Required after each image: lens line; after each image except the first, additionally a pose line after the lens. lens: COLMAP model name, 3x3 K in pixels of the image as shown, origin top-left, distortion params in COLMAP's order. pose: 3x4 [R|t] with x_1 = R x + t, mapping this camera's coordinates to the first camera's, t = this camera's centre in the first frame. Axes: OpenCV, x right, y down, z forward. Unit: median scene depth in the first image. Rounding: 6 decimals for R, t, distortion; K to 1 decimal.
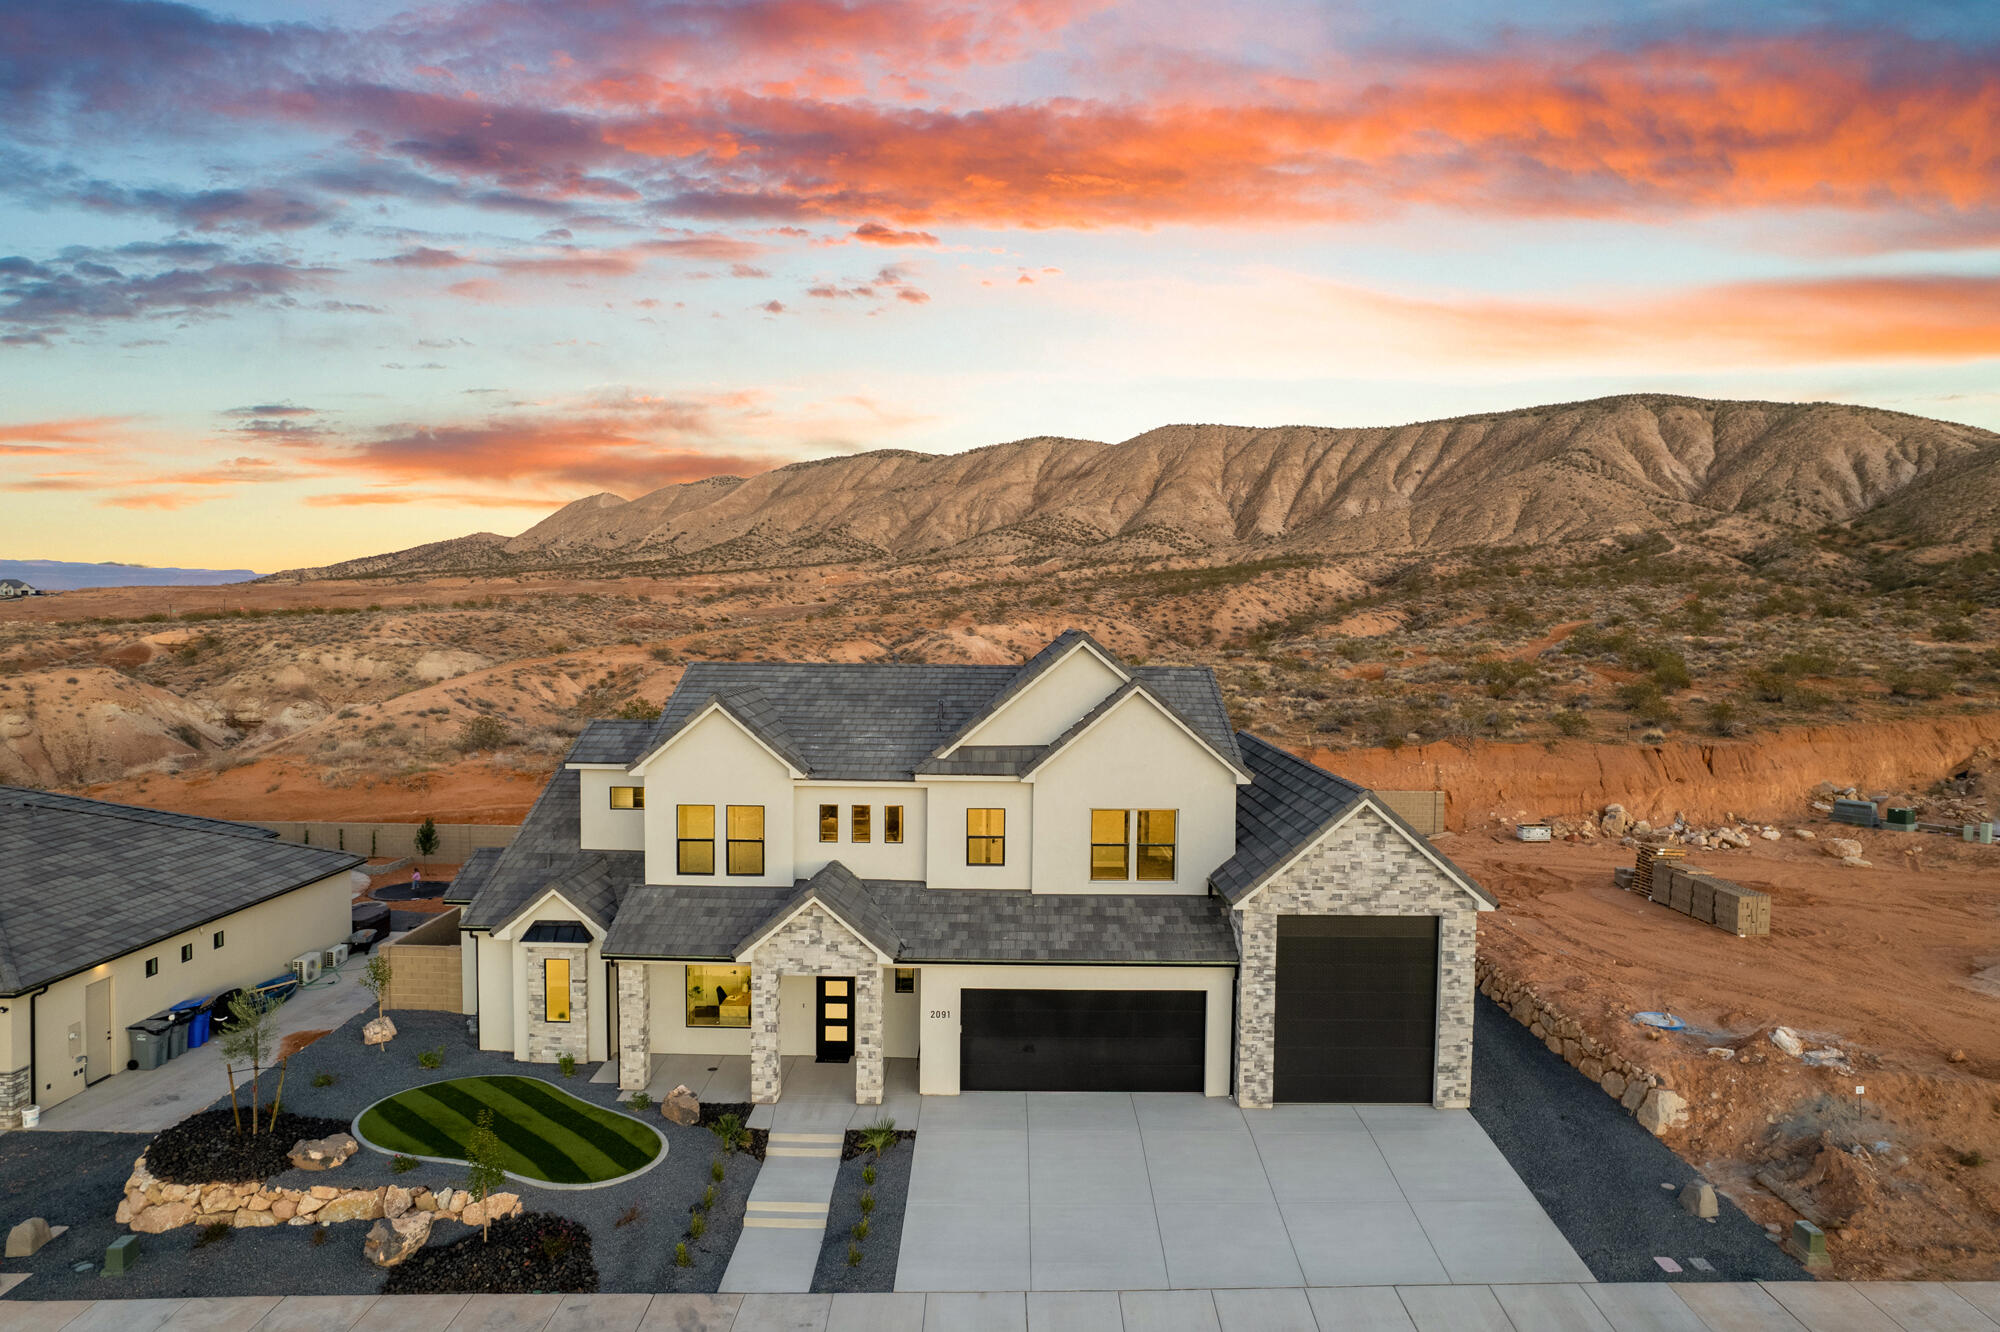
lens RADIAL K [[1282.7, 0, 1004.6], [0, 1282.7, 672.8], [0, 0, 1]] dist [-0.075446, 0.070621]
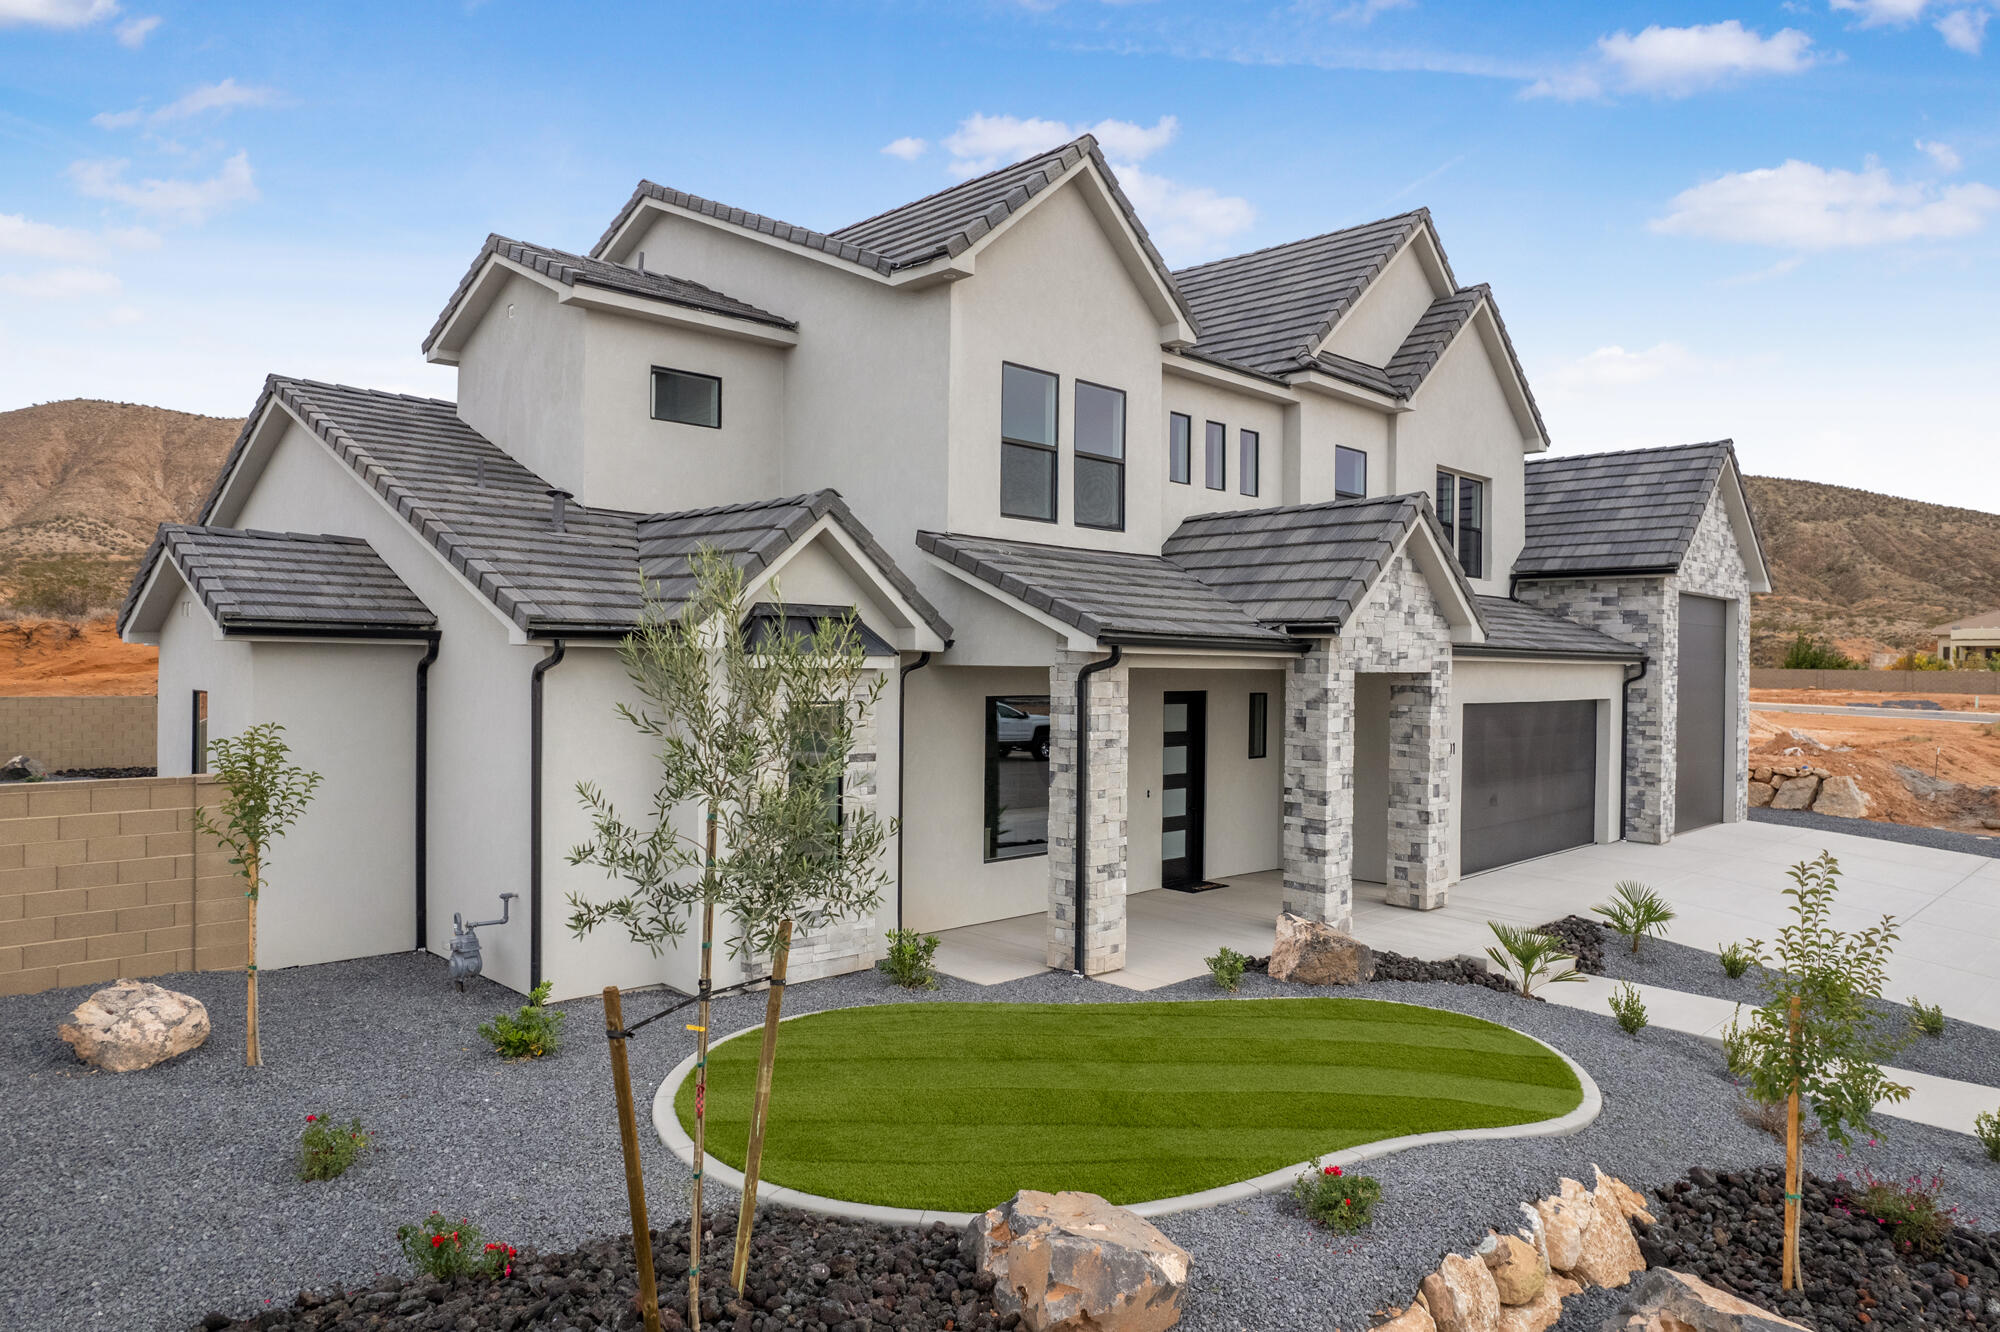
lens RADIAL K [[1286.4, 0, 1000.0], [0, 1286.4, 666.0], [0, 0, 1]] dist [-0.072055, 0.066327]
pose [[0.708092, -0.003204, 0.706113, -0.526626], [0.026789, 0.999392, -0.022330, 0.201119], [-0.705612, 0.034727, 0.707747, 0.614354]]
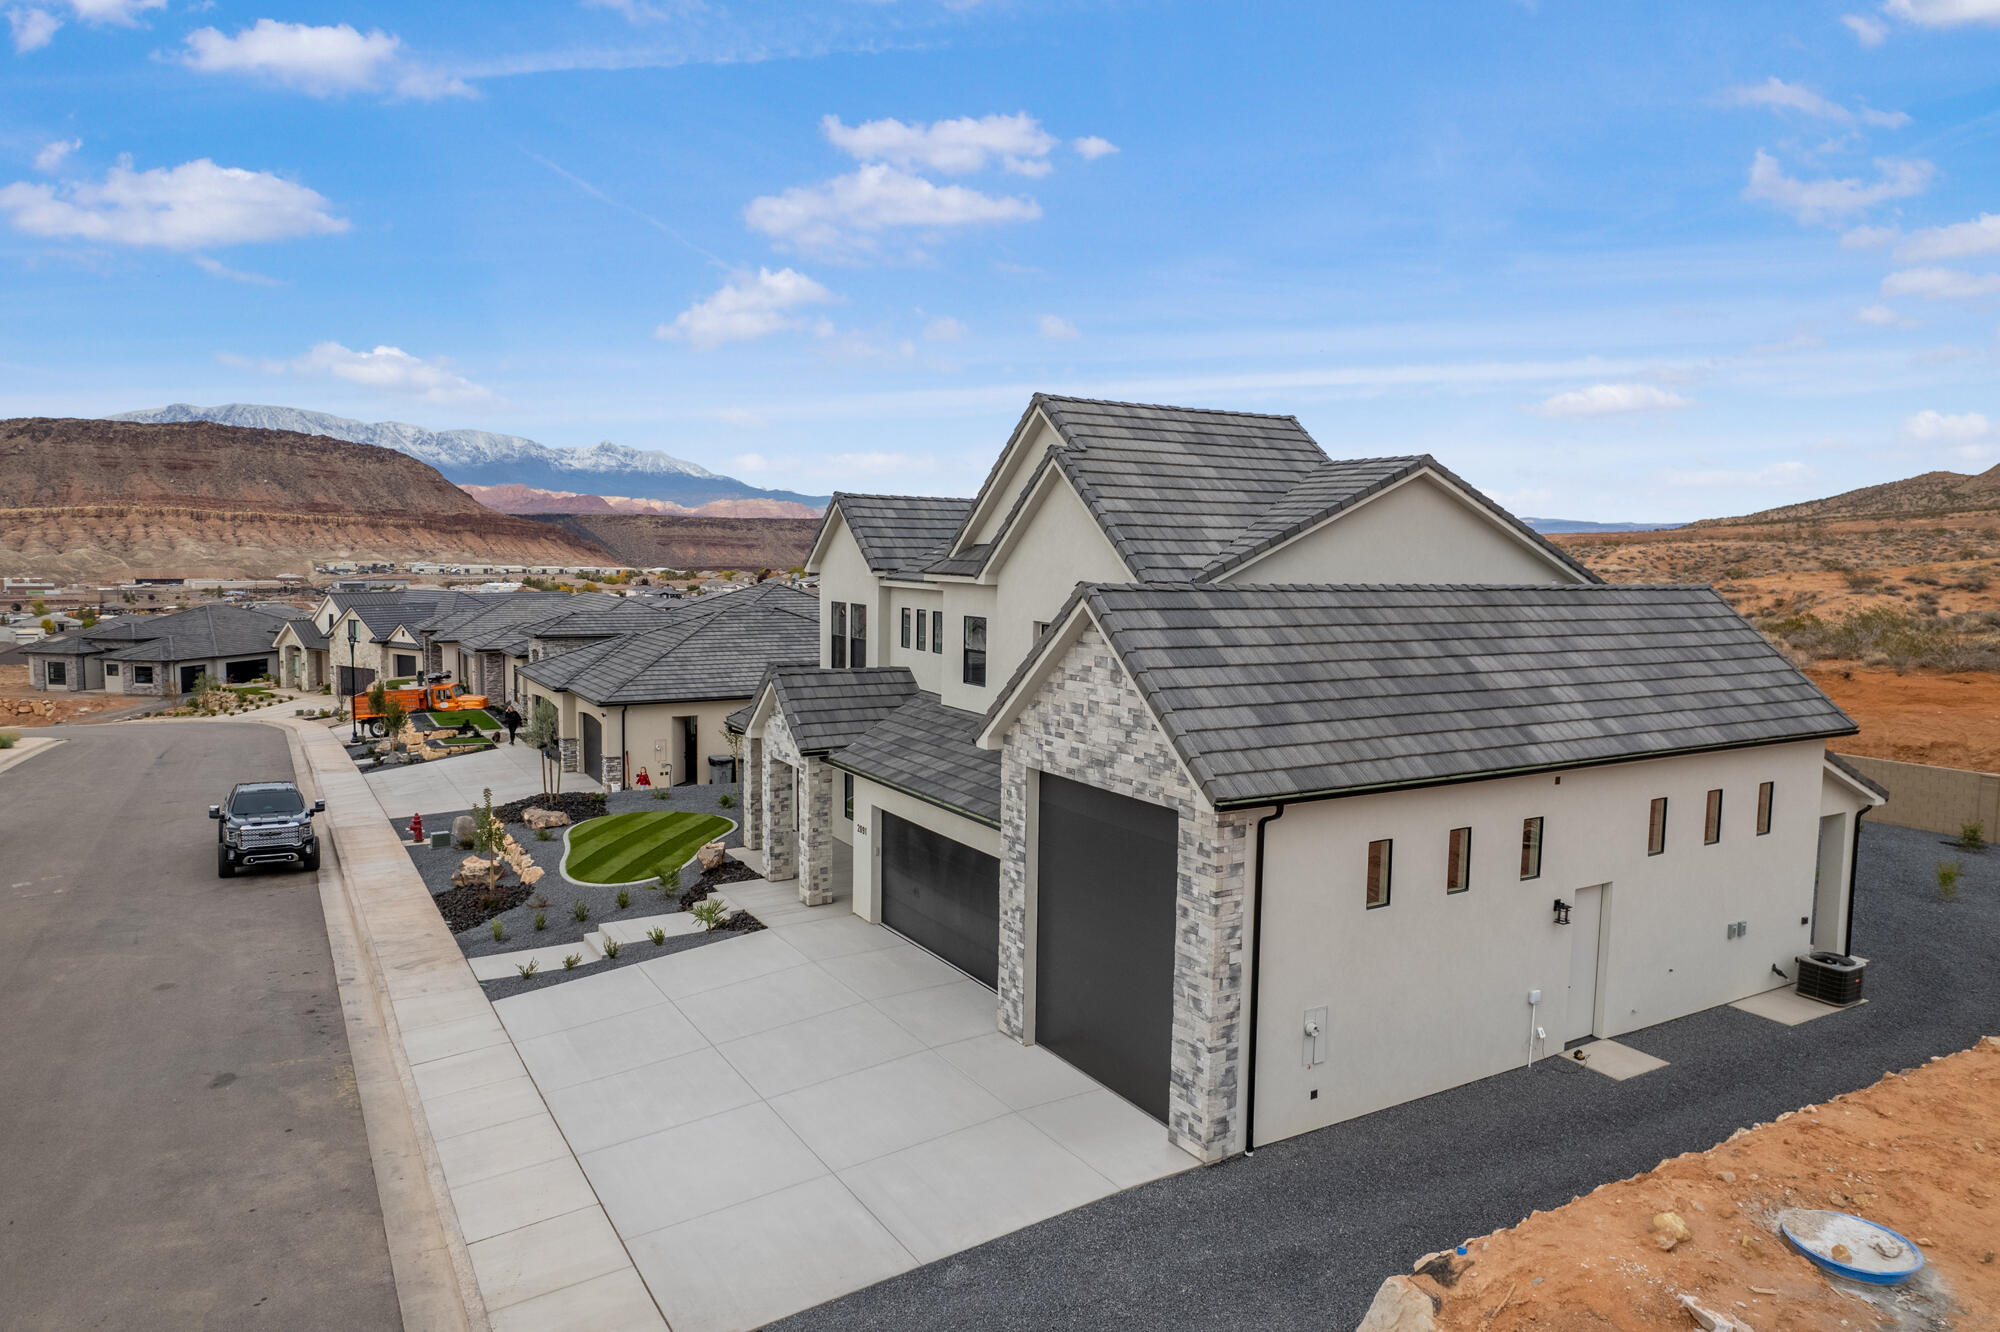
lens RADIAL K [[1286.4, 0, 1000.0], [0, 1286.4, 666.0], [0, 0, 1]] dist [-0.072055, 0.066327]
pose [[0.503901, 0.074251, -0.860564, 0.658683], [-0.046295, 0.997188, 0.058931, 0.079363], [0.862520, 0.010144, 0.505922, 0.527650]]
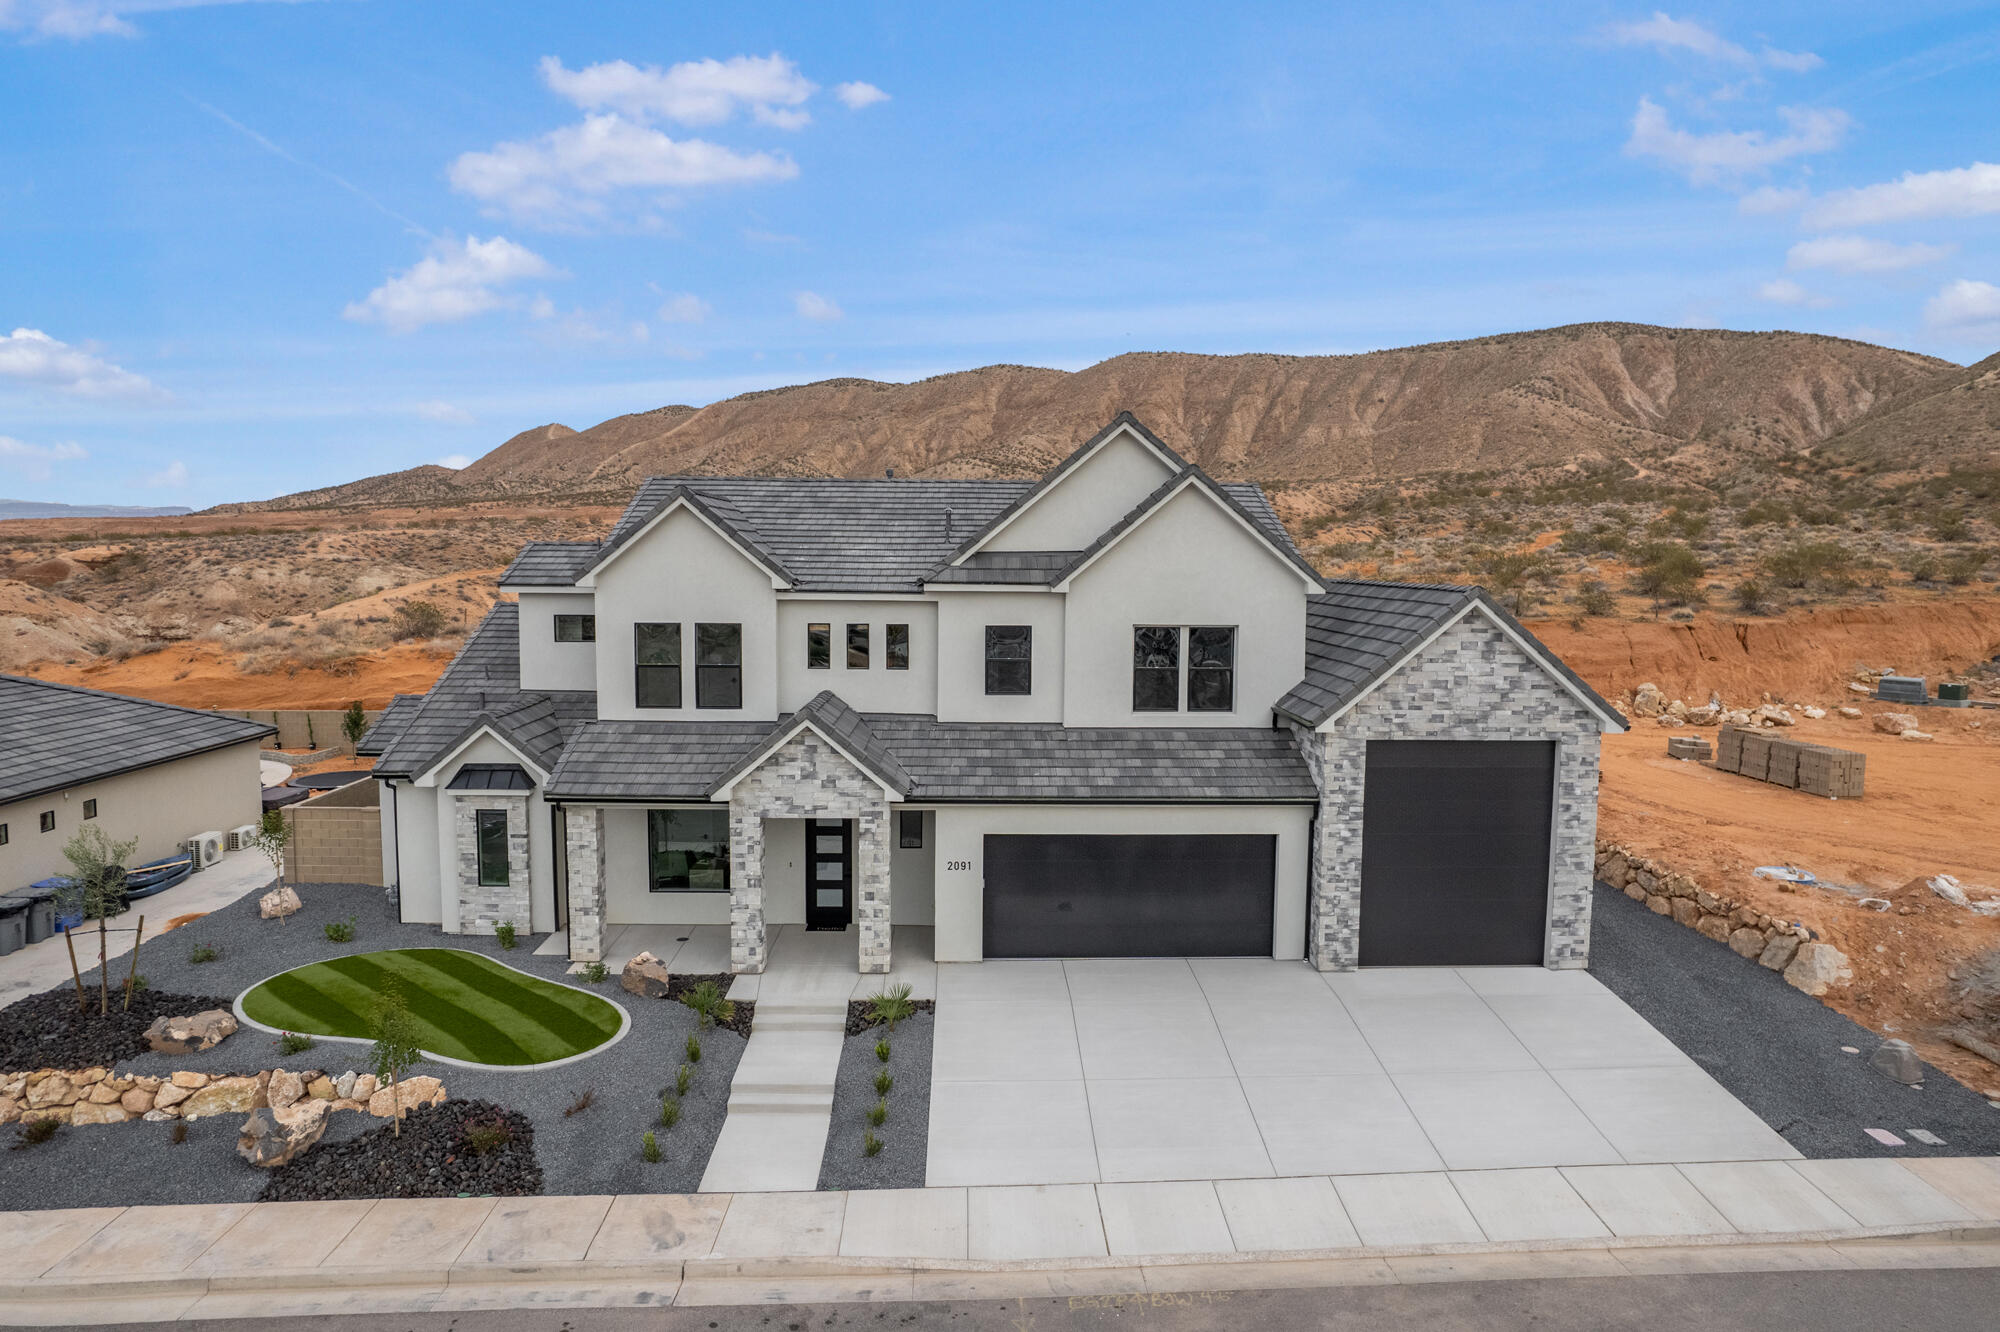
lens RADIAL K [[1282.7, 0, 1004.6], [0, 1282.7, 672.8], [0, 0, 1]] dist [-0.075446, 0.070621]
pose [[0.999441, -0.004539, 0.033132, -0.040666], [0.002892, 0.998765, 0.049592, 0.086212], [-0.033317, -0.049468, 0.998220, 0.149549]]
